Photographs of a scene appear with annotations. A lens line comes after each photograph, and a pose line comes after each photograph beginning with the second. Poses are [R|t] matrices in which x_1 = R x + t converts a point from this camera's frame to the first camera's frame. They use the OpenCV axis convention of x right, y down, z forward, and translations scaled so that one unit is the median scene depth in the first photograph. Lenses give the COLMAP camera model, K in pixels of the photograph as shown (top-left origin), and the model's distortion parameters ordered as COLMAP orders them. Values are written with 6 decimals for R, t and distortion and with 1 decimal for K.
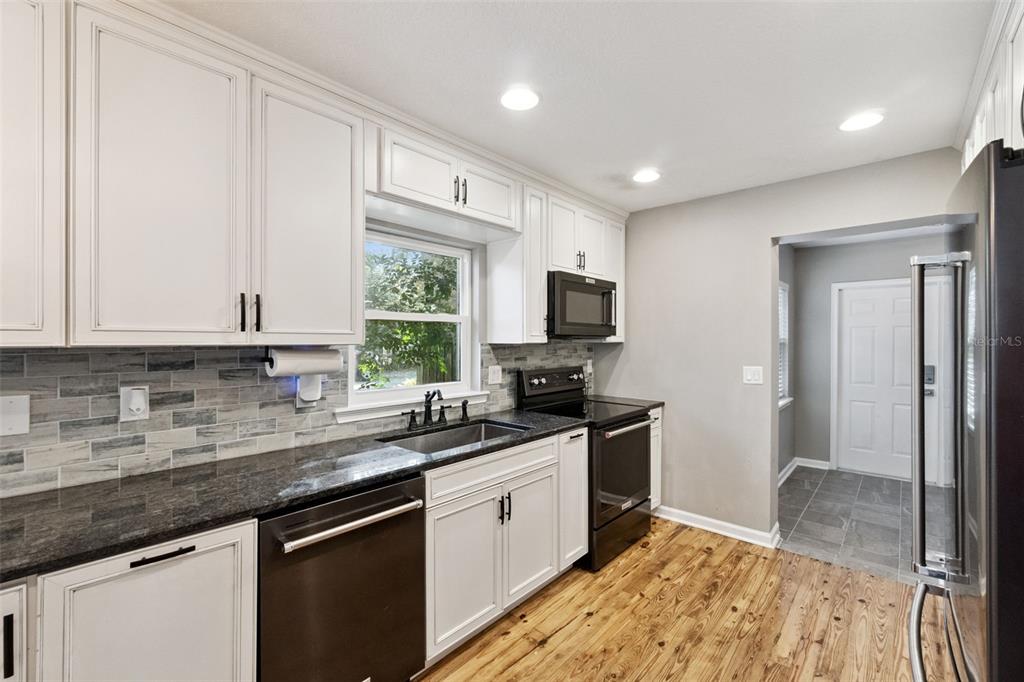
lens RADIAL K [[443.9, 0, 507.6], [0, 443.9, 343.1], [0, 0, 1]] dist [-0.002126, 0.000208]
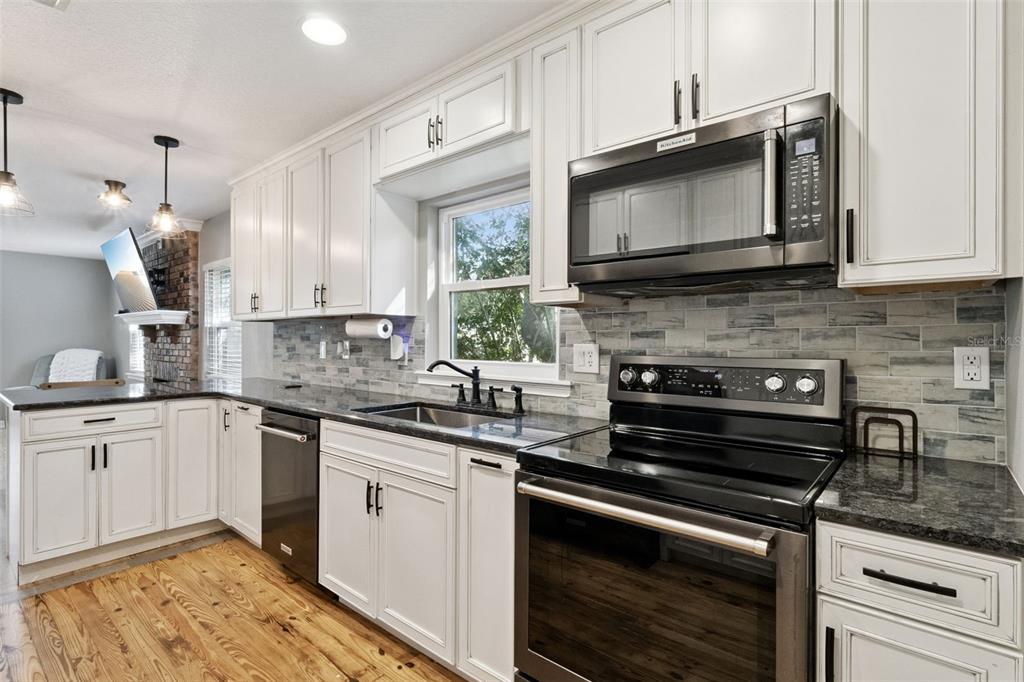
lens RADIAL K [[488.7, 0, 512.0], [0, 488.7, 341.0], [0, 0, 1]] dist [-0.011102, -0.000551]
pose [[0.034846, 0.005641, -0.999377, 0.856007], [-0.007101, 0.999960, 0.005397, 0.057065], [0.999367, 0.006908, 0.034885, 1.127303]]
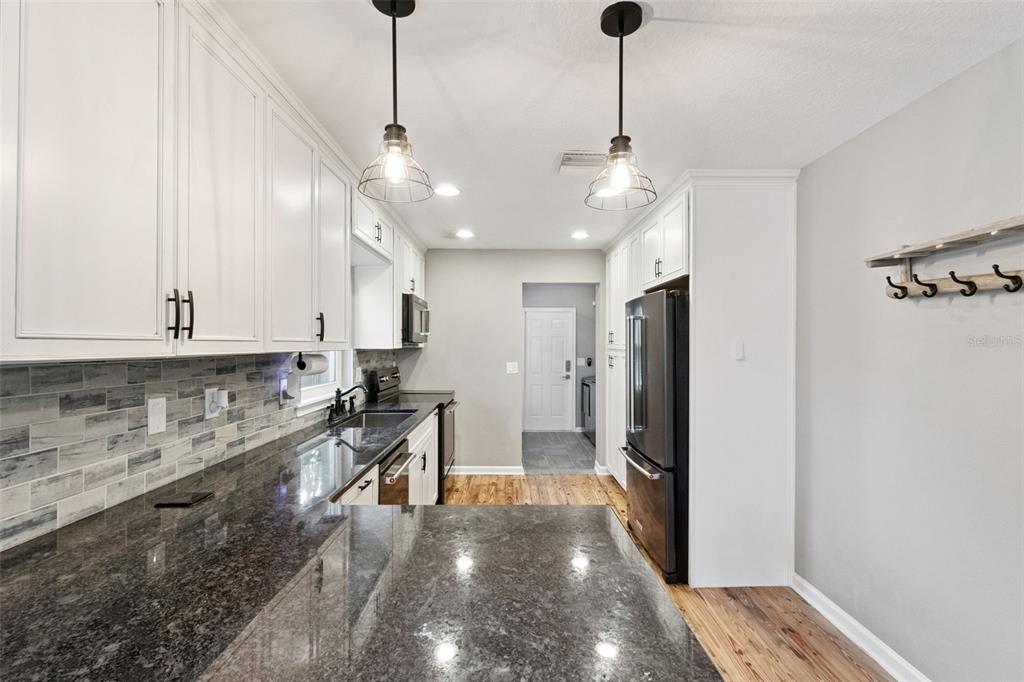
lens RADIAL K [[464.5, 0, 516.5], [0, 464.5, 342.5], [0, 0, 1]] dist [0.001430, 0.000220]
pose [[0.729562, 0.004221, 0.683901, -0.755347], [0.002305, 0.999960, -0.008631, -0.005825], [-0.683910, 0.007873, 0.729524, -0.287926]]
